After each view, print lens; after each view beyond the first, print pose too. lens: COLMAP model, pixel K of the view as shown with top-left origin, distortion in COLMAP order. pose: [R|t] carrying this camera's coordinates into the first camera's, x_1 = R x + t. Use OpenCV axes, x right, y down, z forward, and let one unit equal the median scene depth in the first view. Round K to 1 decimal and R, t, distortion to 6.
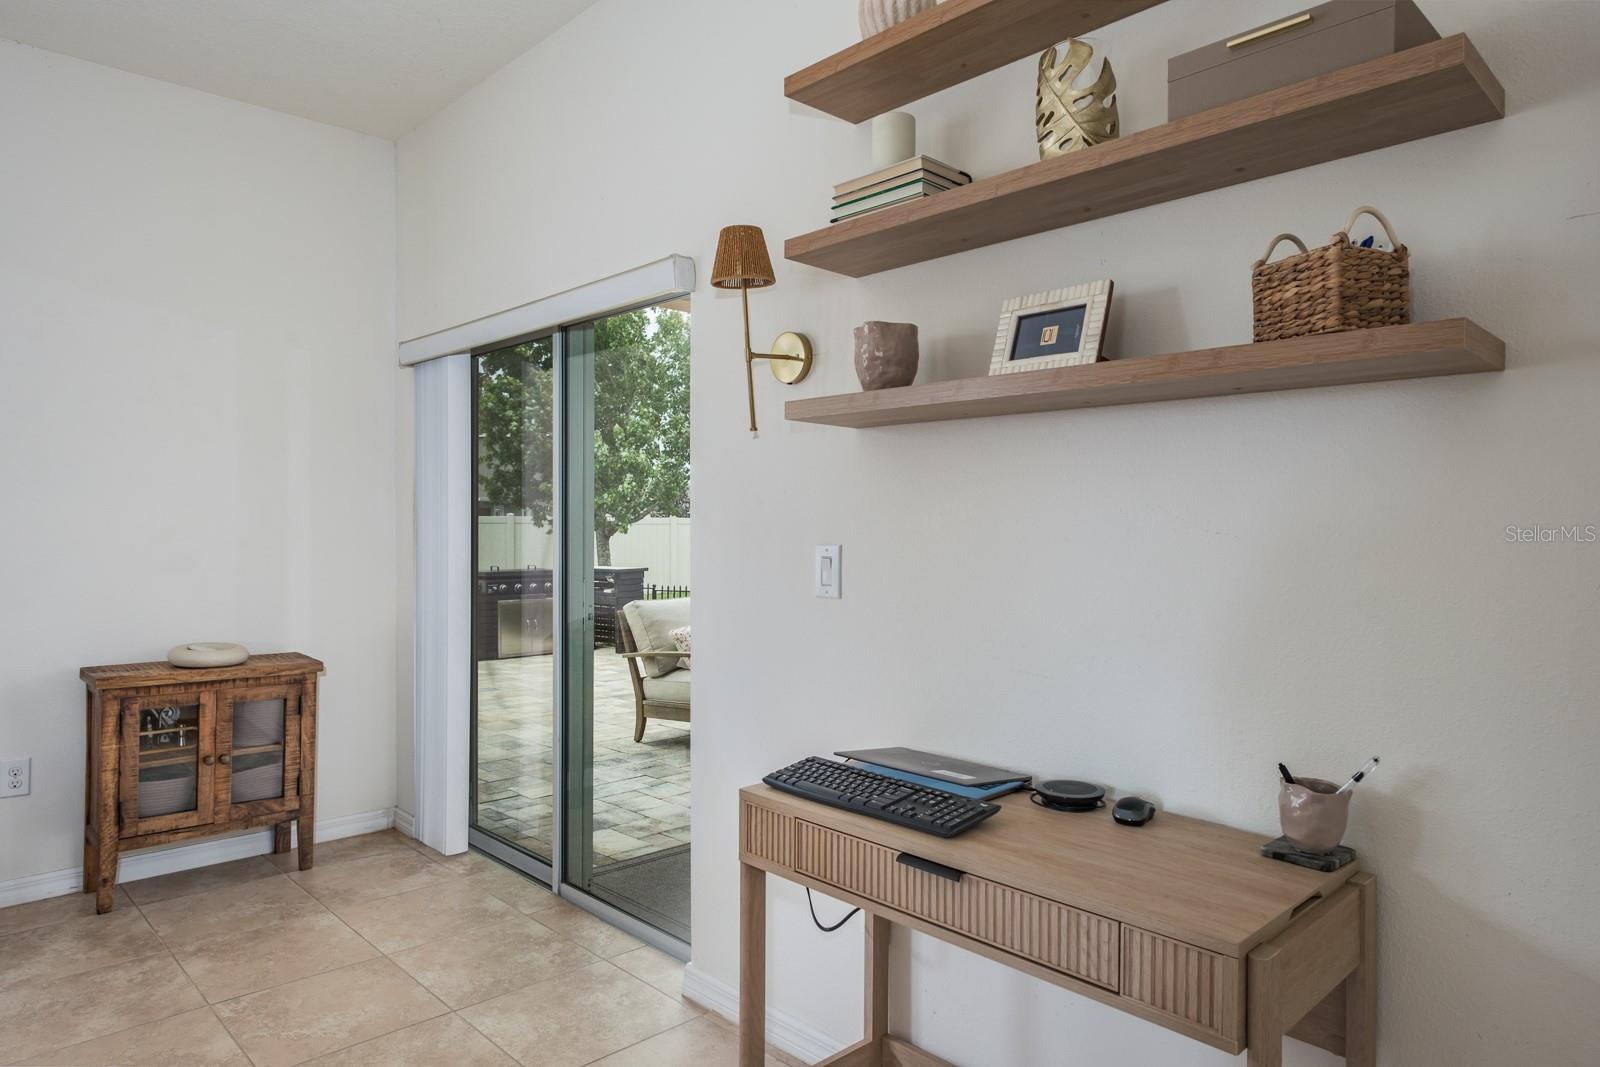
lens RADIAL K [[998.5, 0, 789.9], [0, 998.5, 545.5], [0, 0, 1]] dist [-0.004551, 0.001095]
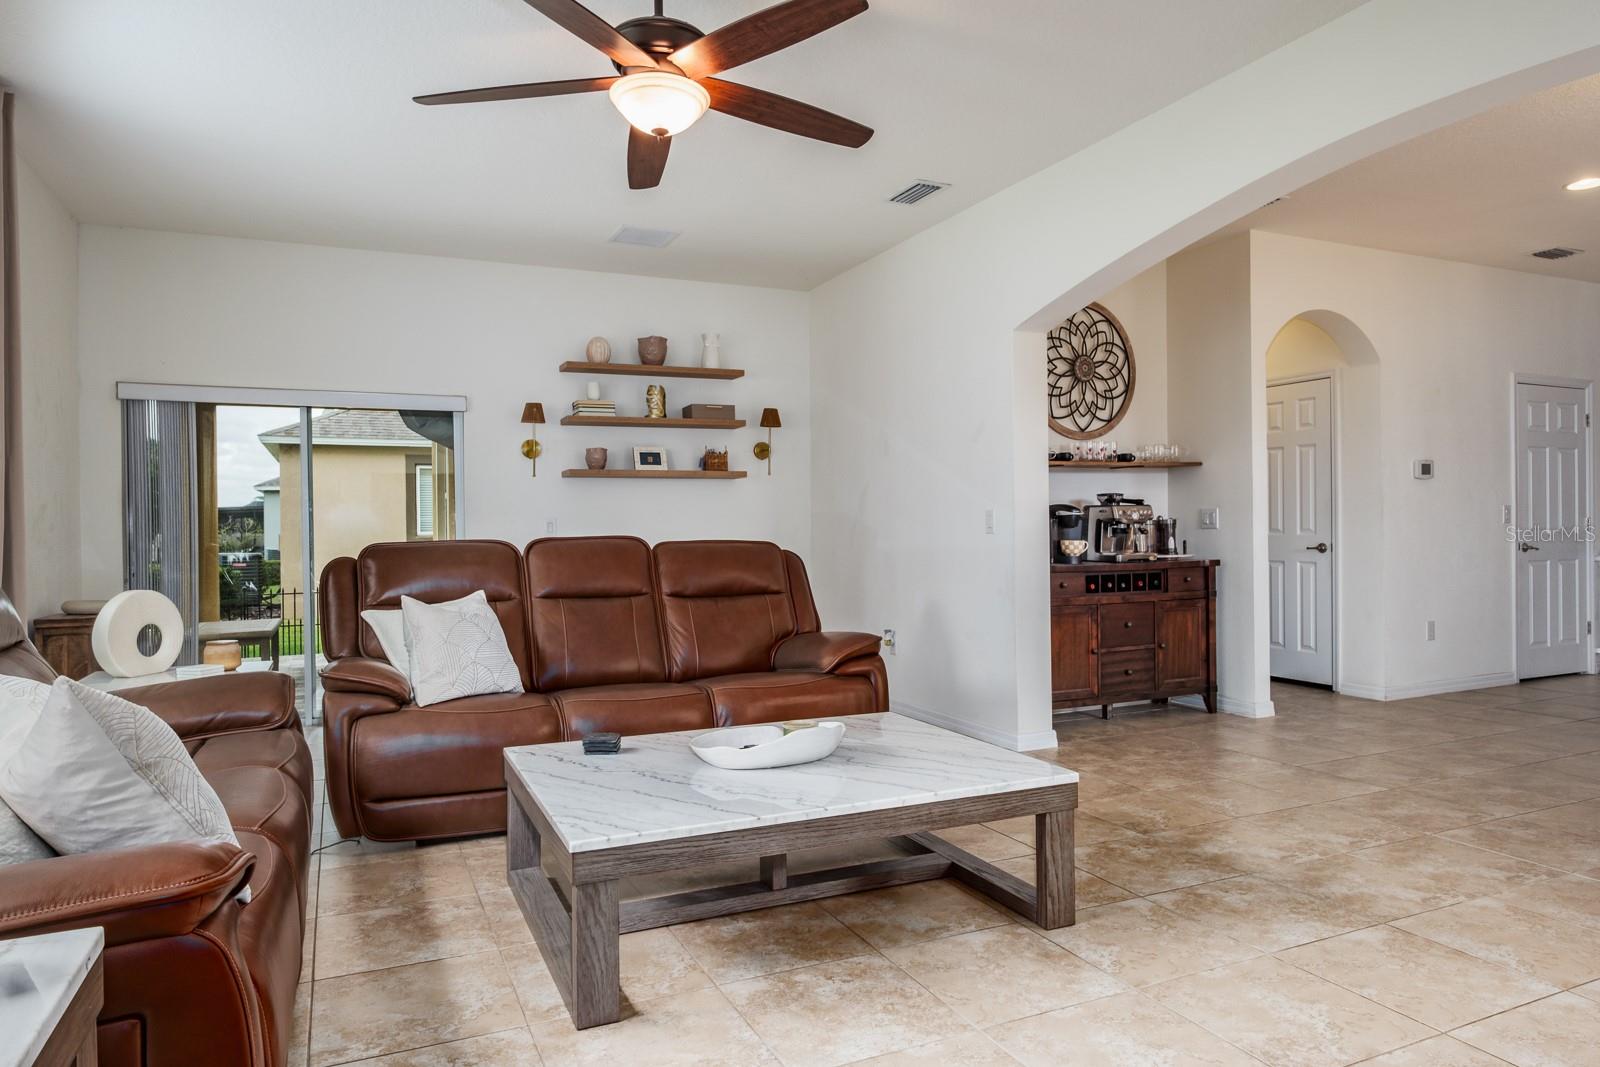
lens RADIAL K [[998.5, 0, 787.4], [0, 998.5, 533.0], [0, 0, 1]] dist [-0.004551, 0.001095]
pose [[0.330727, -0.022384, 0.943461, -2.870938], [0.025178, 0.999572, 0.014889, 0.020374], [-0.943391, 0.018830, 0.331149, -0.665368]]
